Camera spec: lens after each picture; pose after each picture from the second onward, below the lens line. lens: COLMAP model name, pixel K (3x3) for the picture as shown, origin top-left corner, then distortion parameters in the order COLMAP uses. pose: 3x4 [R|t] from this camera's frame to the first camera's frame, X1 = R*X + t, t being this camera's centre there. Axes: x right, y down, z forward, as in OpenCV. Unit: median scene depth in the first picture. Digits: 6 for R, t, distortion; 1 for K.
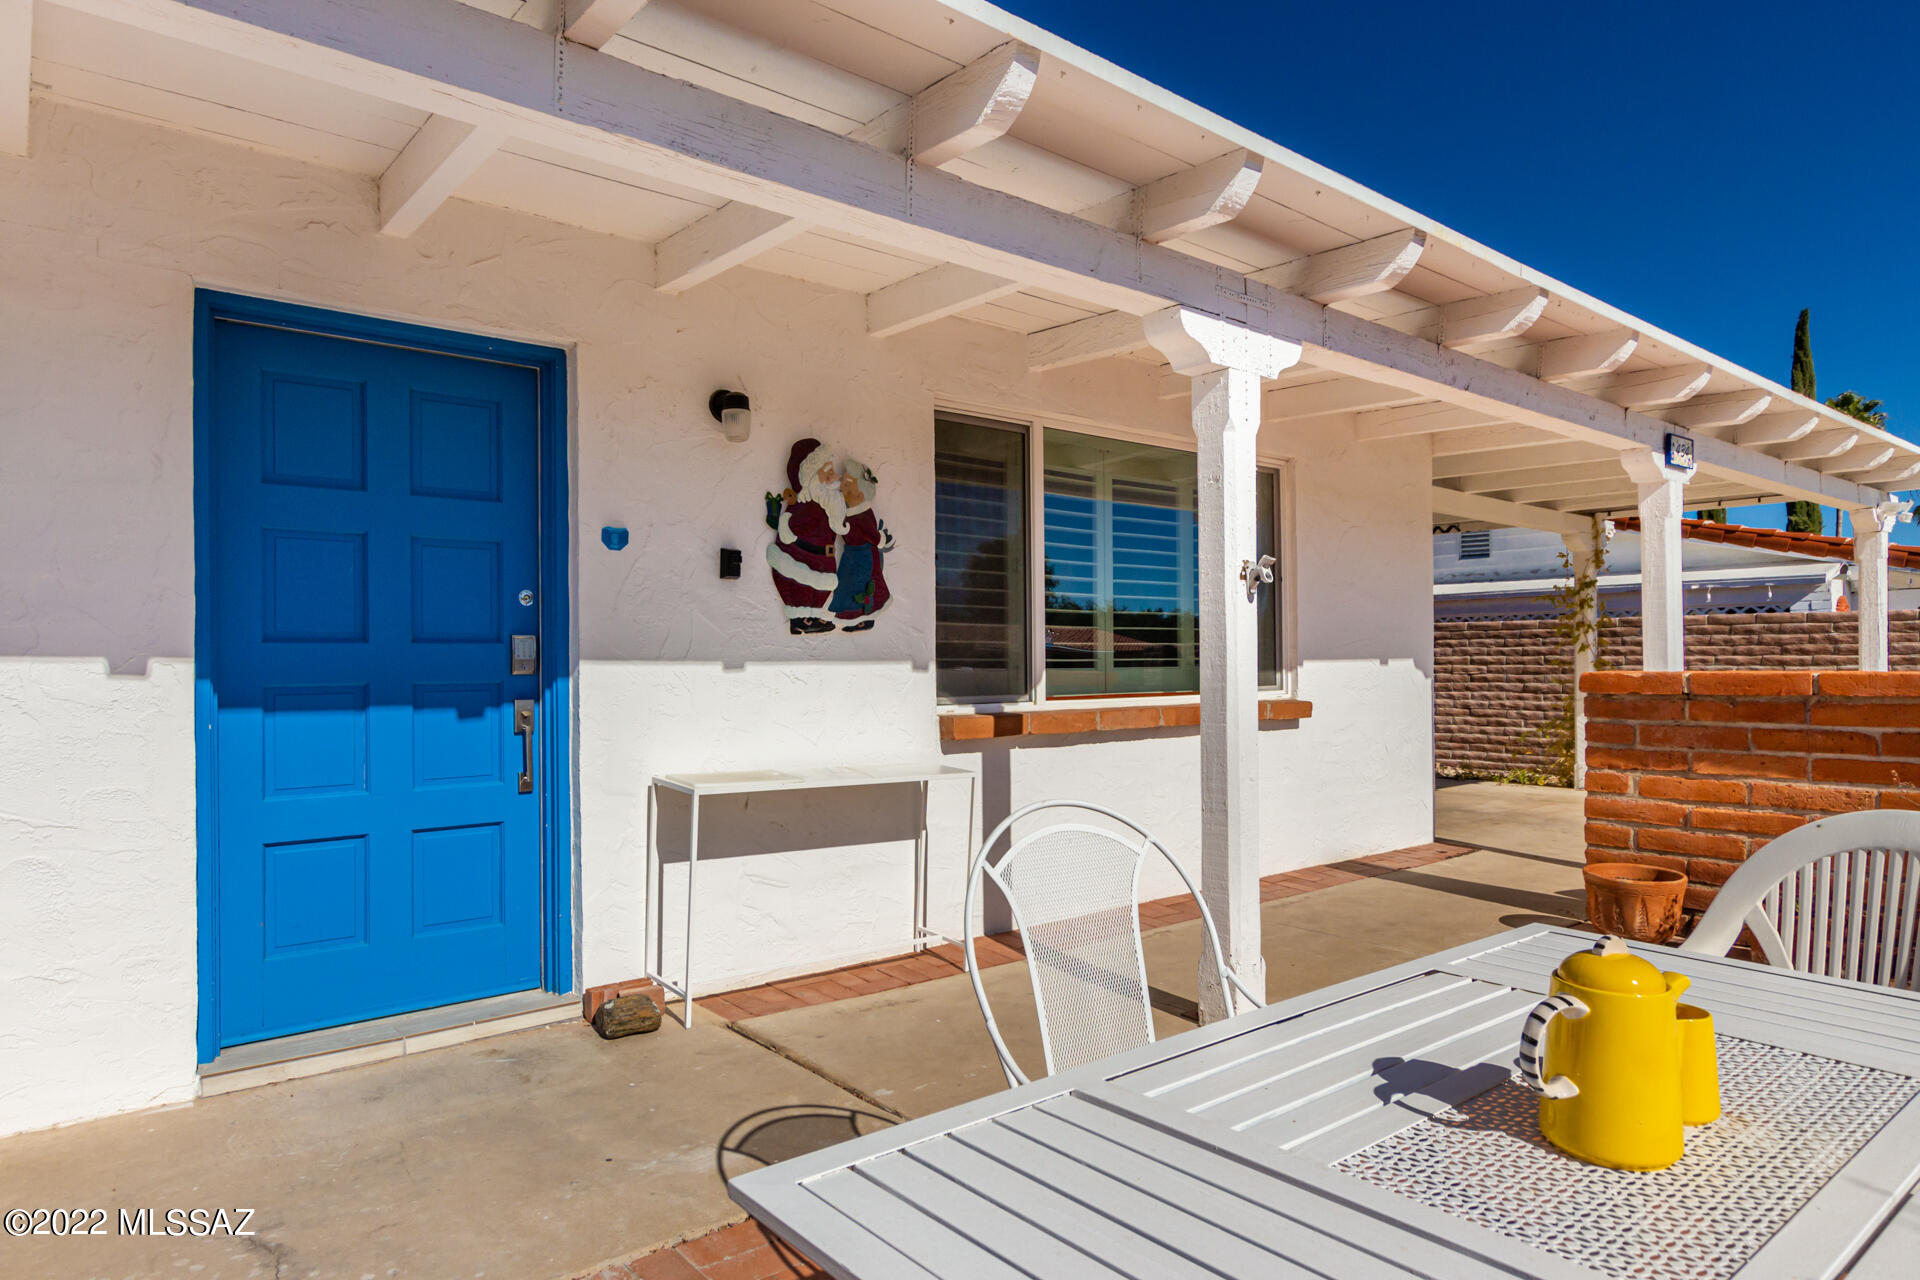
lens RADIAL K [[1146.9, 0, 958.7], [0, 1146.9, 649.2], [0, 0, 1]] dist [-0.000498, -0.000270]
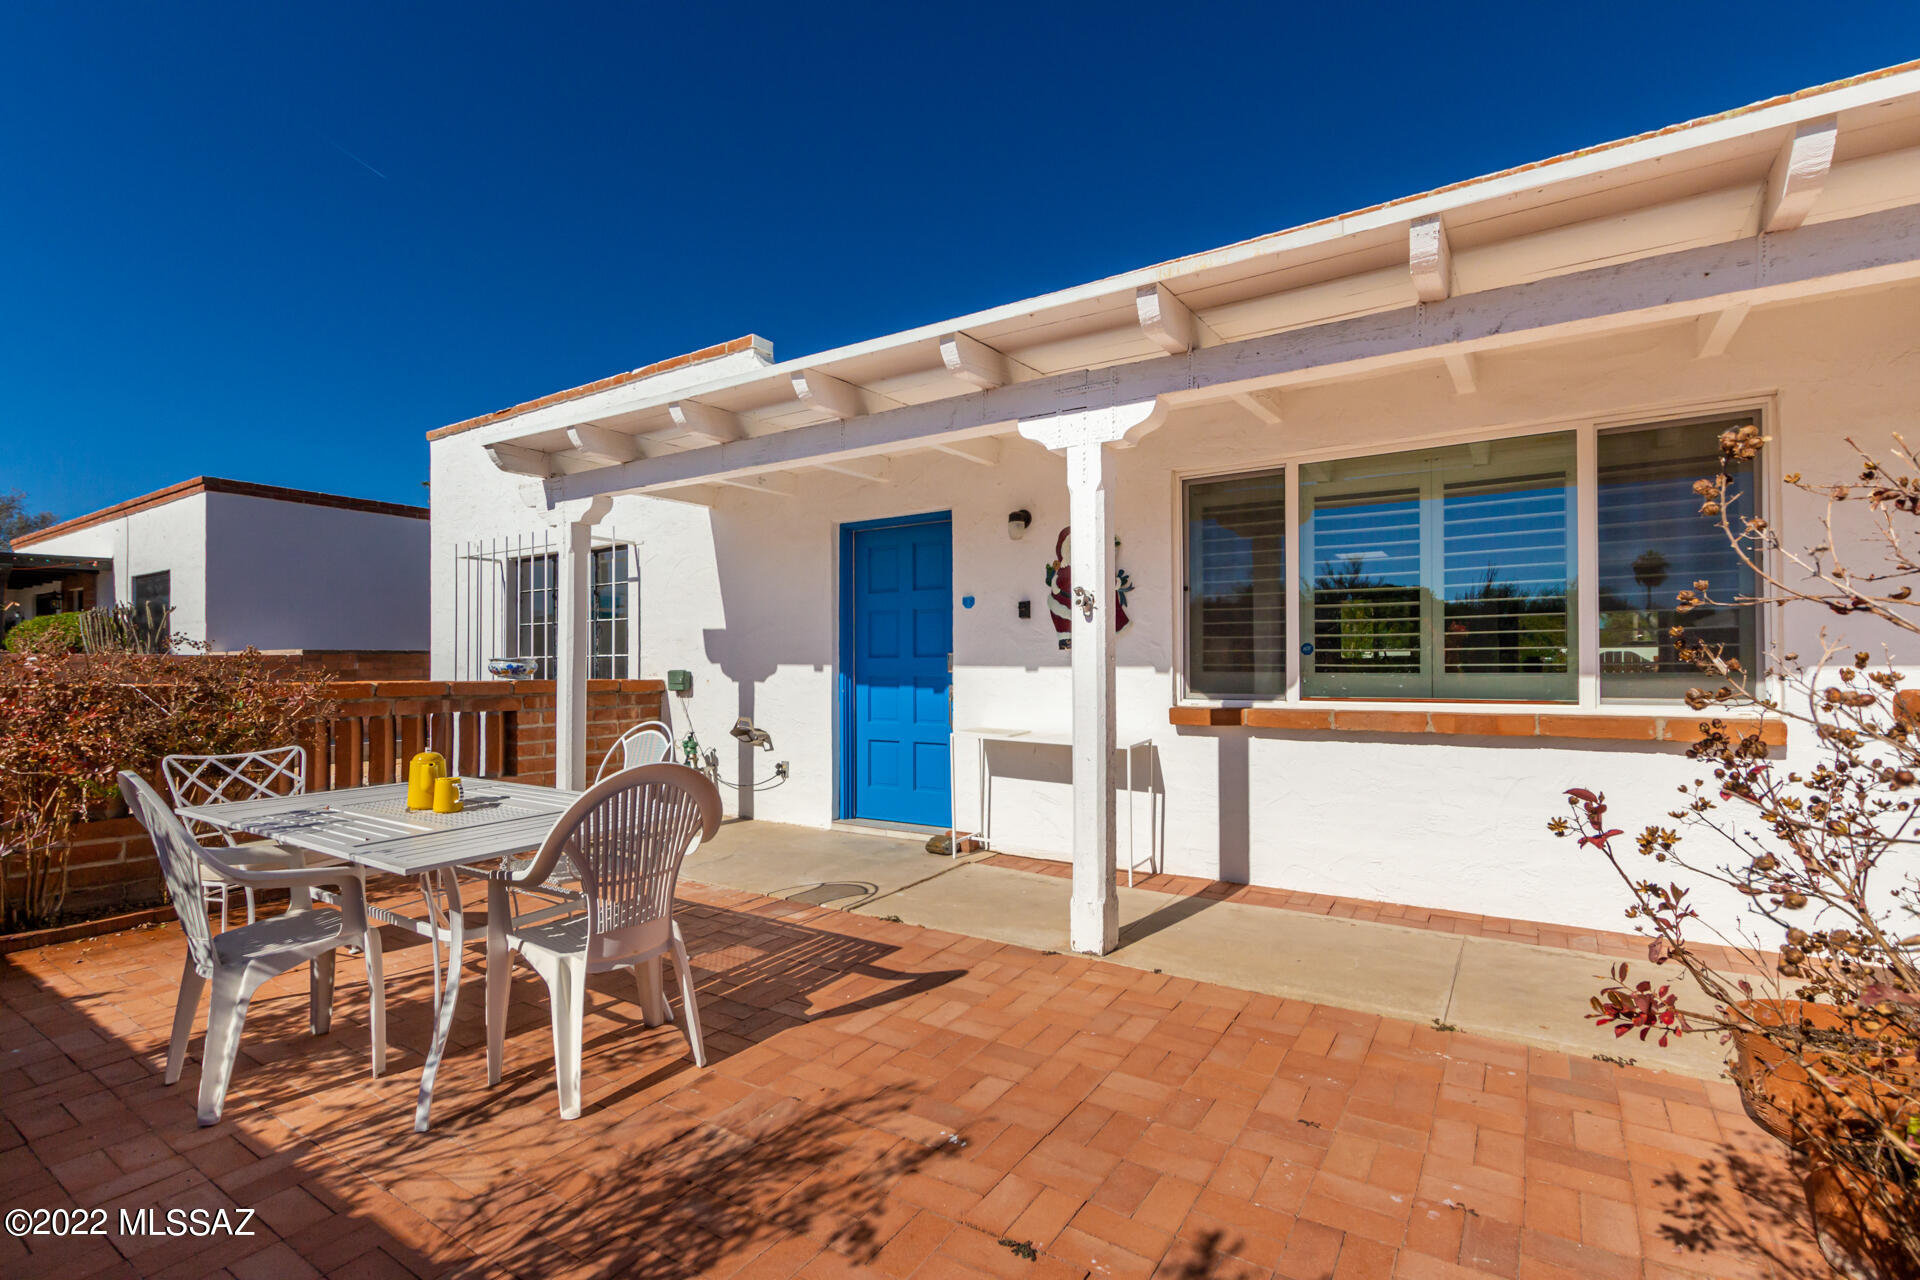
lens RADIAL K [[887.2, 0, 953.3], [0, 887.2, 648.9], [0, 0, 1]] dist [0.005197, 0.000415]
pose [[0.290213, -0.013313, -0.956870, 0.957523], [0.012008, 0.999875, -0.010269, -0.002779], [0.956887, -0.008510, 0.290336, 0.466403]]
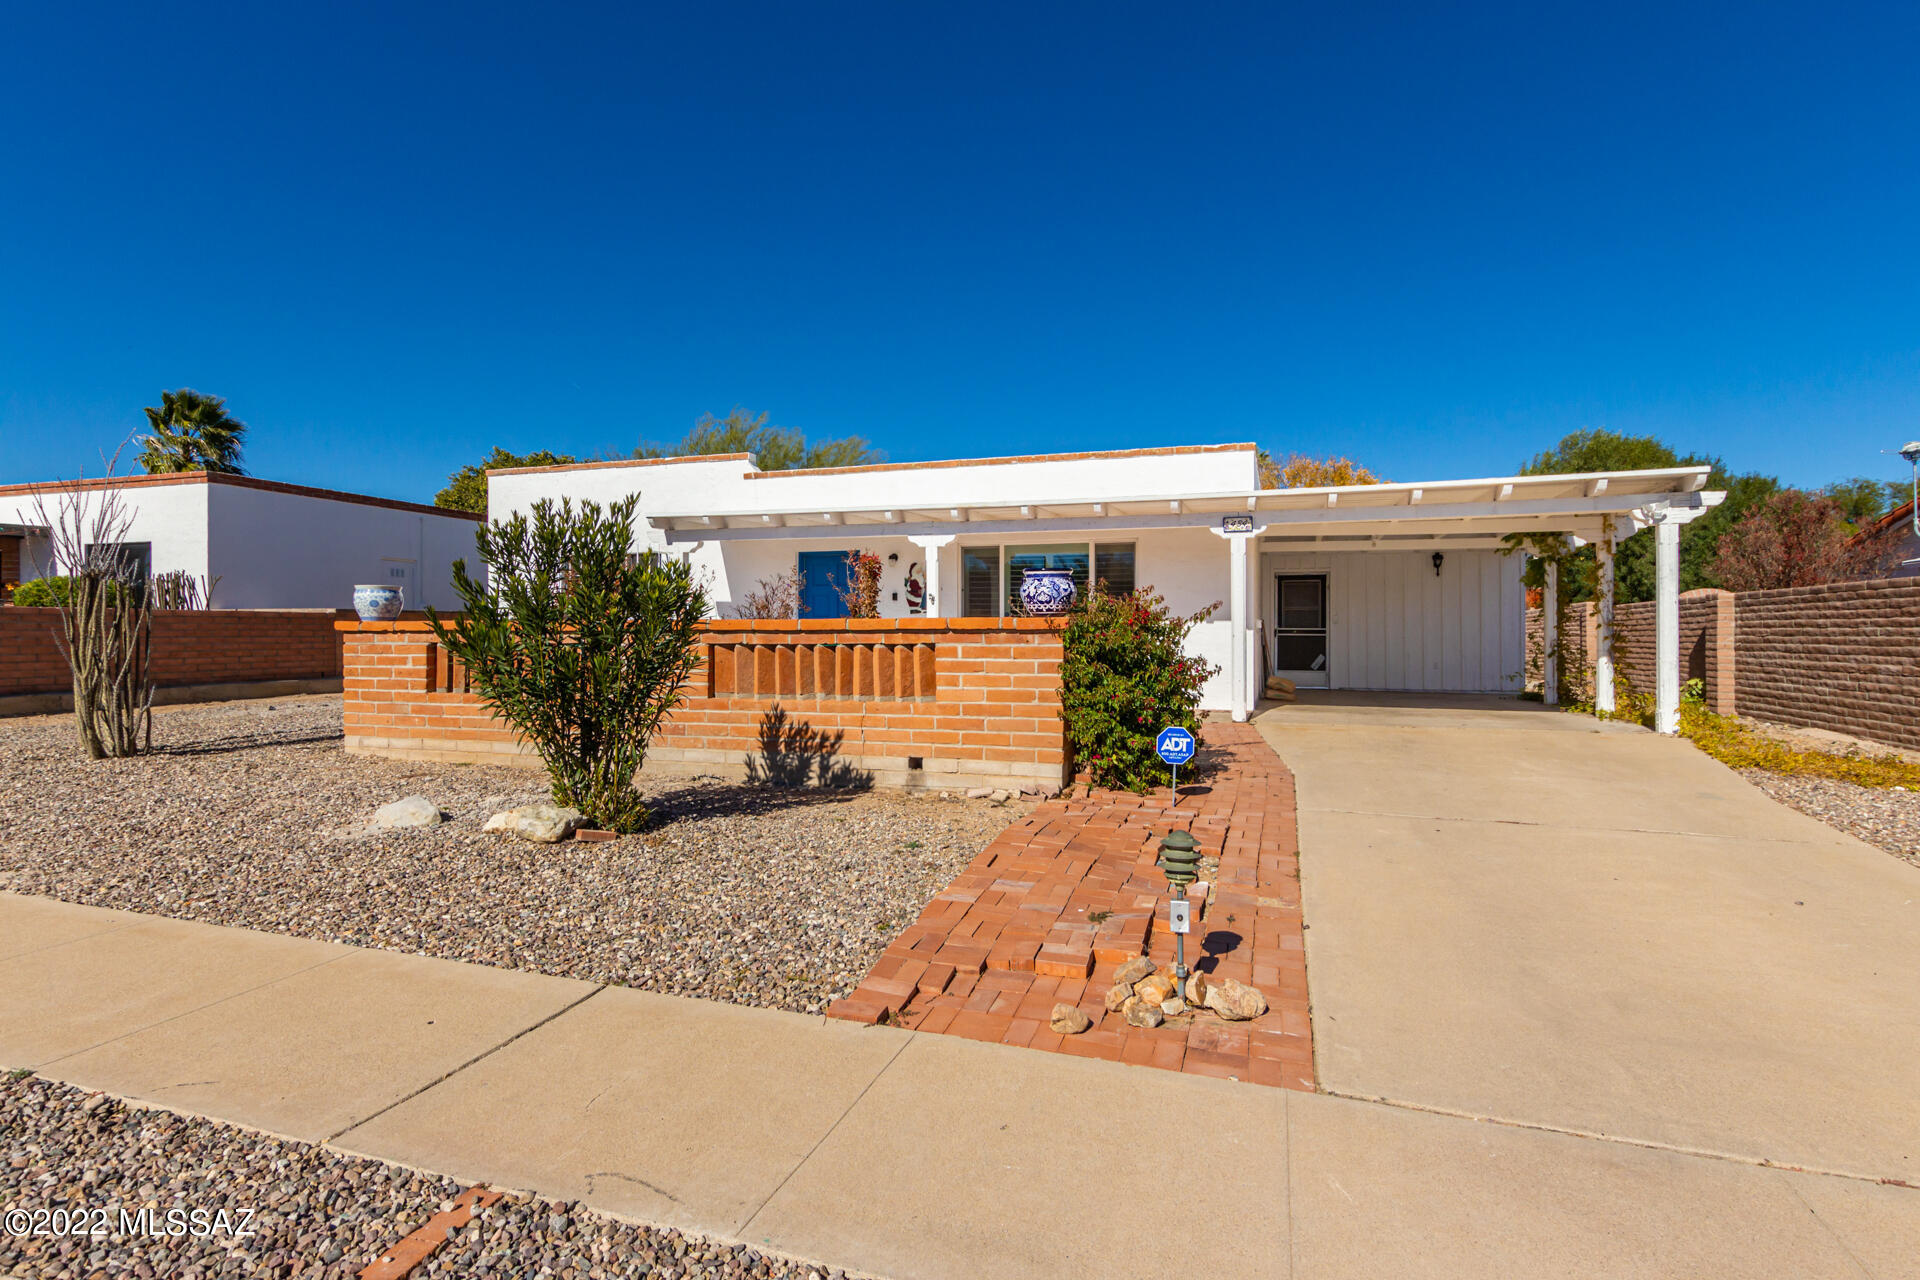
lens RADIAL K [[981.9, 0, 963.4], [0, 981.9, 628.9], [0, 0, 1]] dist [0.001262, -0.000573]
pose [[0.538991, 0.003223, -0.842305, 2.577419], [0.004765, 0.999965, 0.006875, 0.013513], [0.842298, -0.007719, 0.538957, -0.590883]]
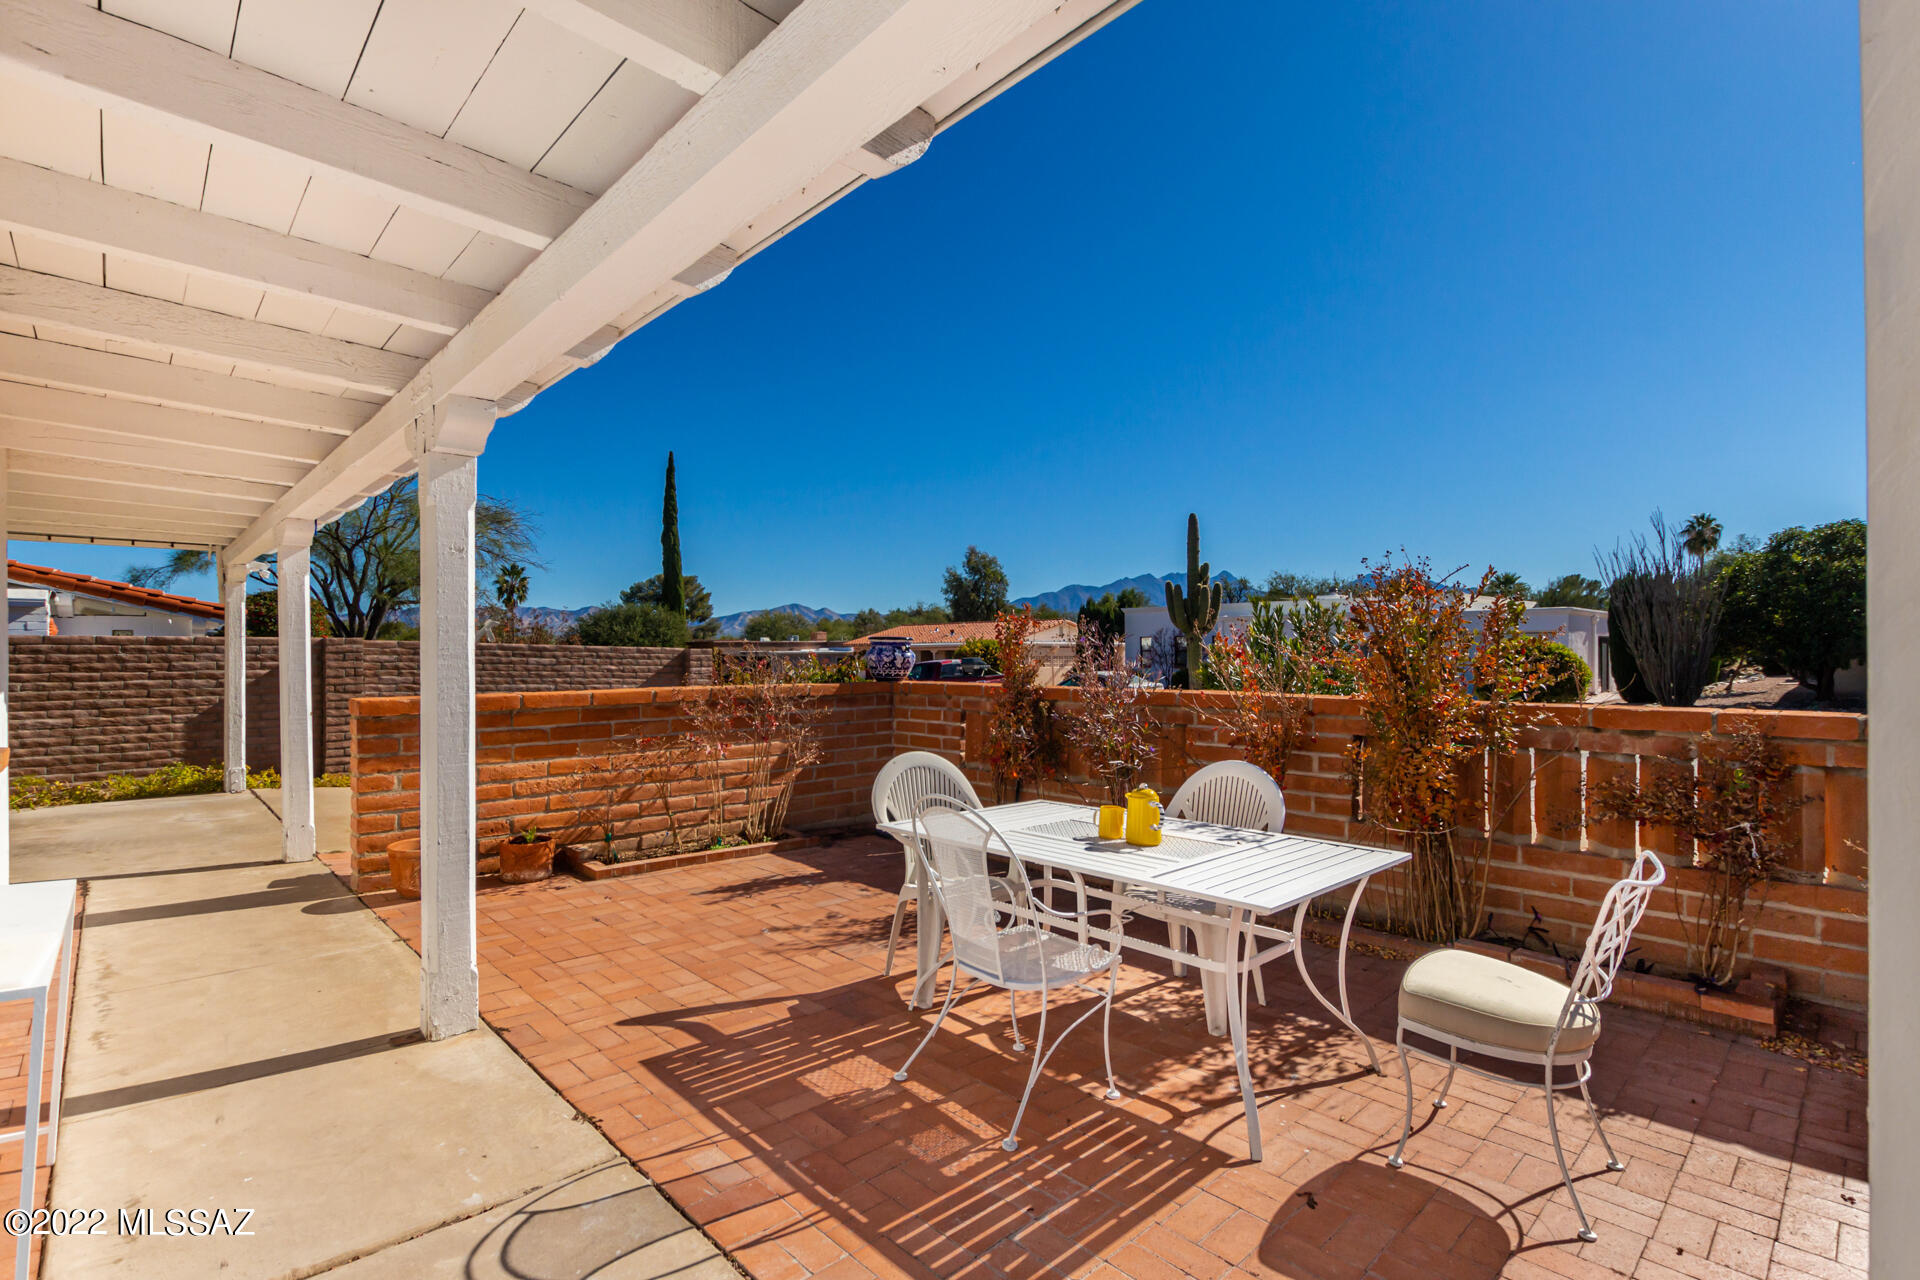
lens RADIAL K [[887.2, 0, 961.6], [0, 887.2, 650.7], [0, 0, 1]] dist [0.005197, 0.000415]
pose [[-0.072499, 0.011256, 0.997305, -0.570522], [-0.007832, 0.999899, -0.011855, -0.032458], [-0.997338, -0.008670, -0.072404, 0.470126]]
